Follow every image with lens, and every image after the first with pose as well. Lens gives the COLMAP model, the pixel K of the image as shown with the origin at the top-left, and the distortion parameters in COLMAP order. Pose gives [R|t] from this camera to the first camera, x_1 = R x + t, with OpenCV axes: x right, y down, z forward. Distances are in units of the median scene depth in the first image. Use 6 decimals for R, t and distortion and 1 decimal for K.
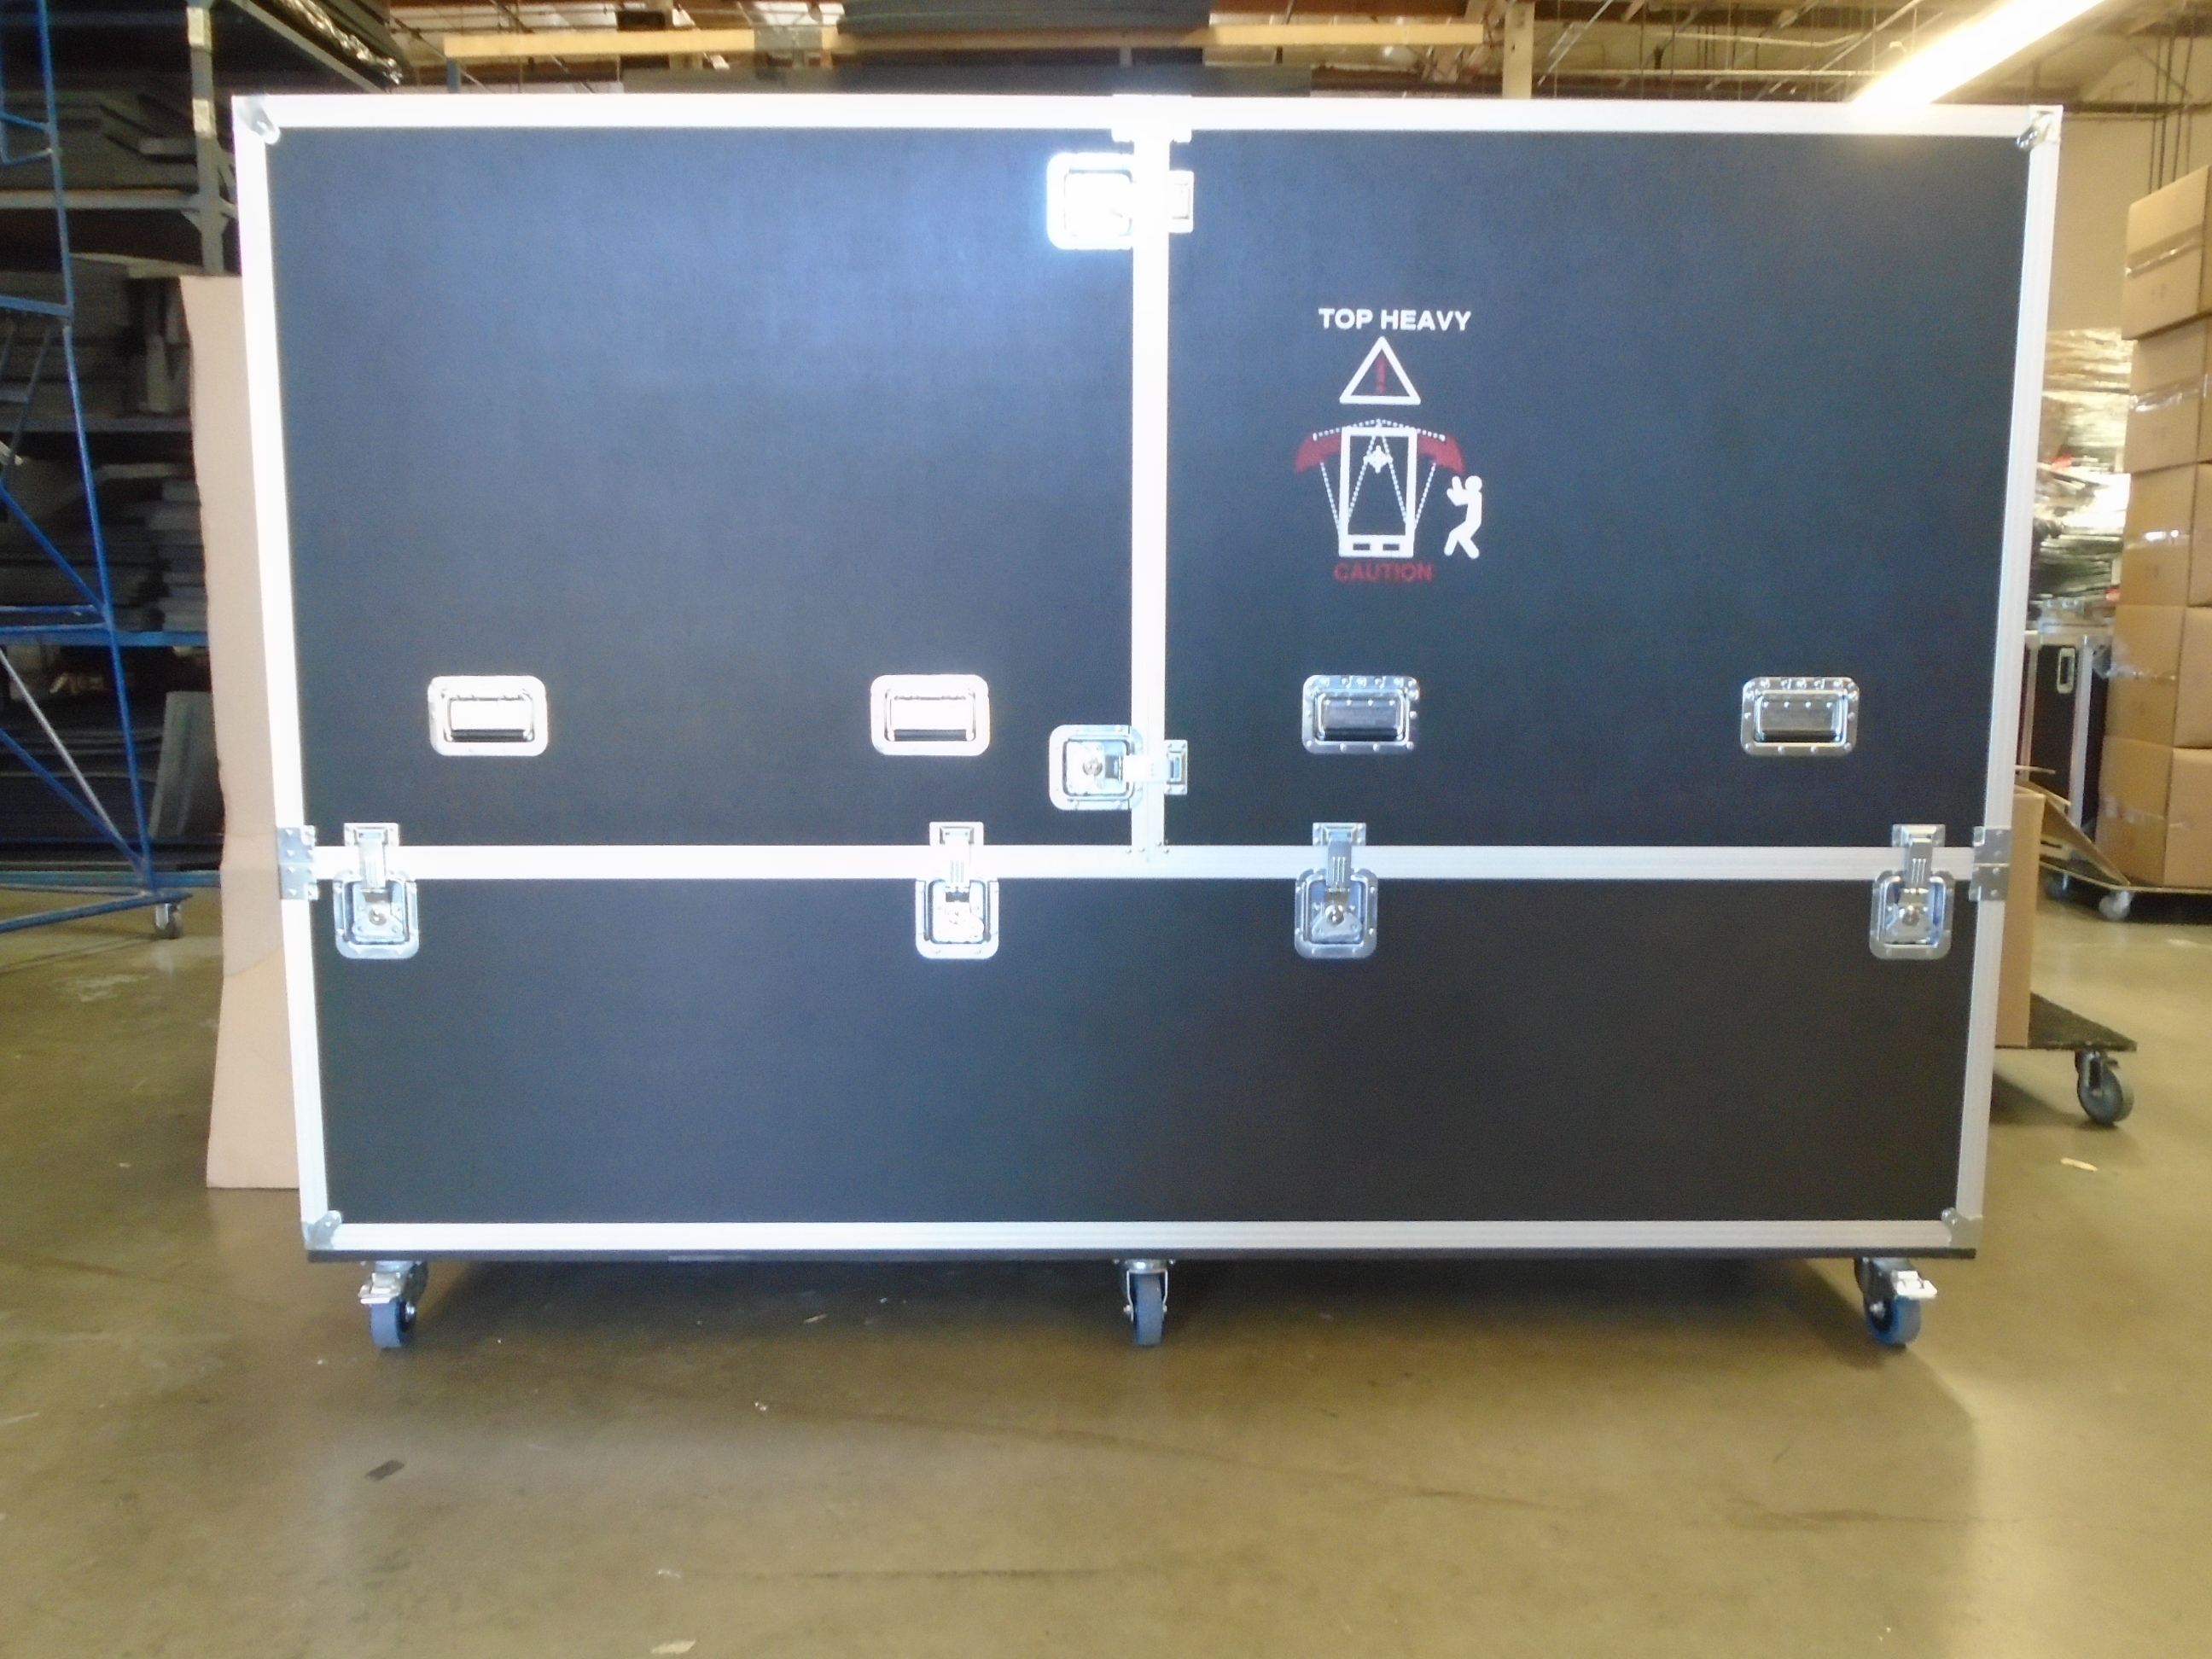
lens RADIAL K [[1703.0, 0, 1101.2], [0, 1703.0, 824.2], [0, 0, 1]] dist [-0.006720, -0.001575]
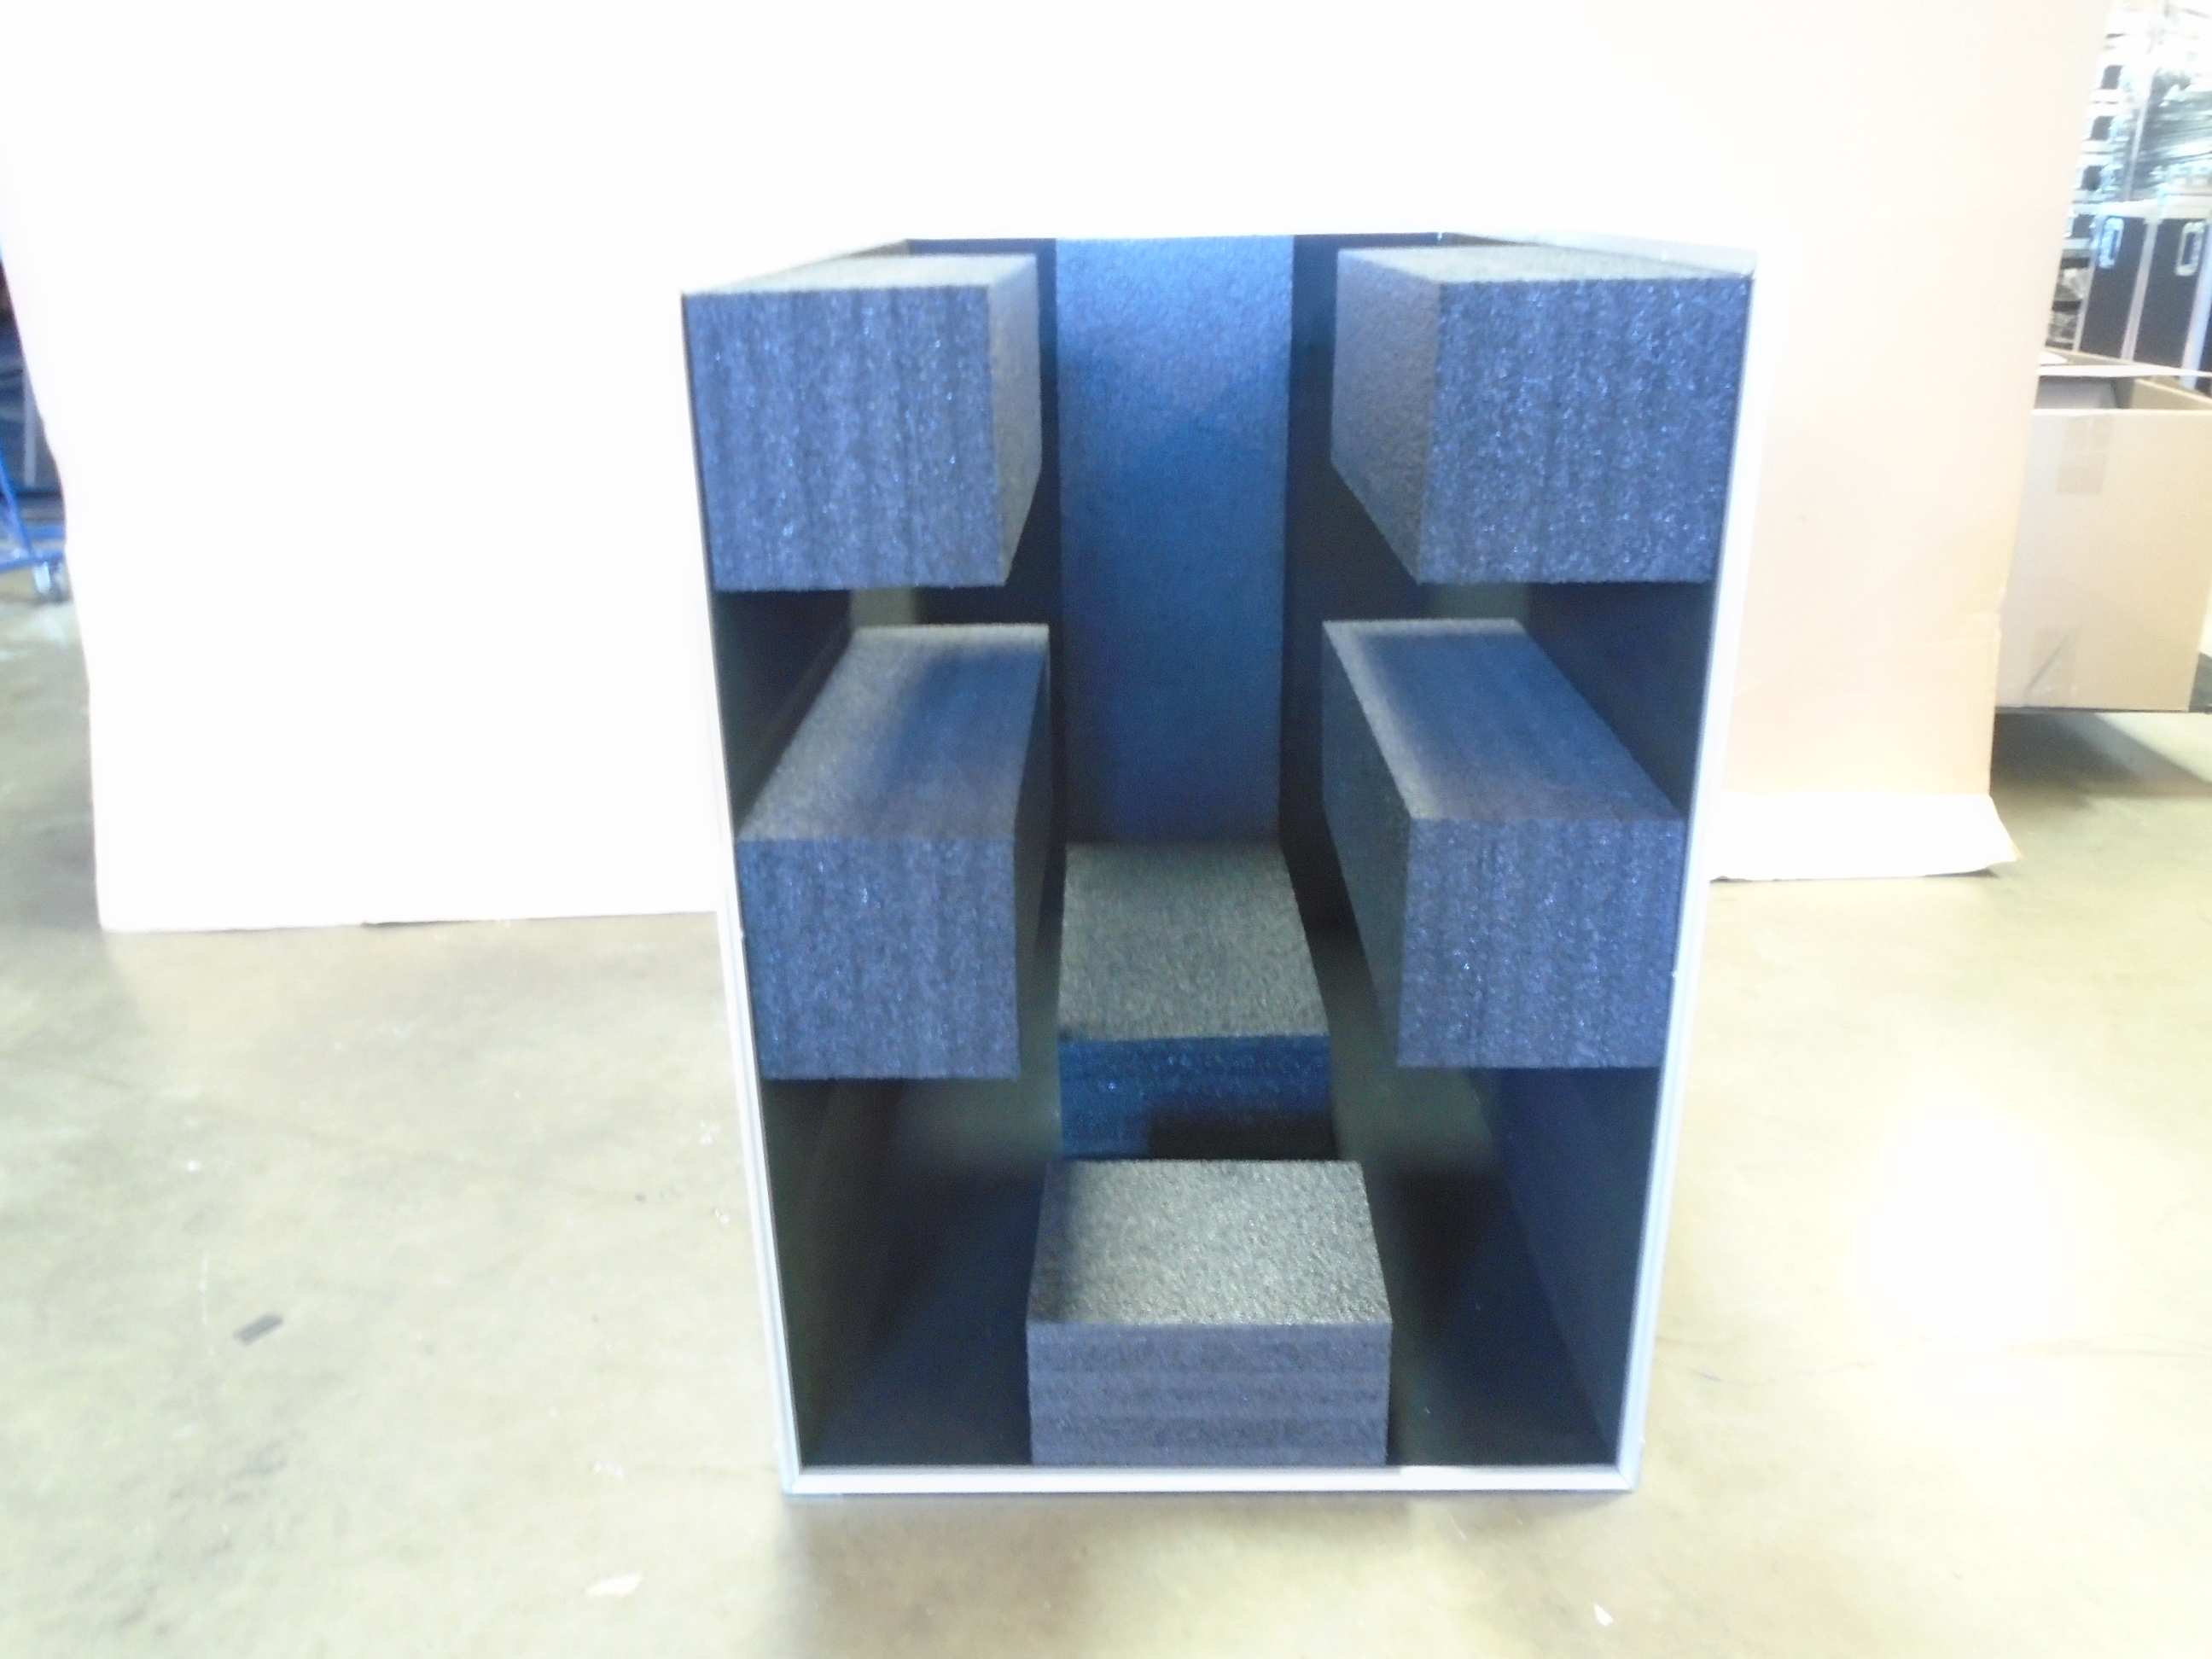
lens RADIAL K [[1703.0, 0, 1104.2], [0, 1703.0, 819.7], [0, 0, 1]] dist [-0.006720, -0.001575]
pose [[0.999765, -0.020444, 0.007272, -0.008043], [0.018283, 0.974149, 0.225166, -0.014289], [-0.011688, -0.224980, 0.974293, 0.114305]]
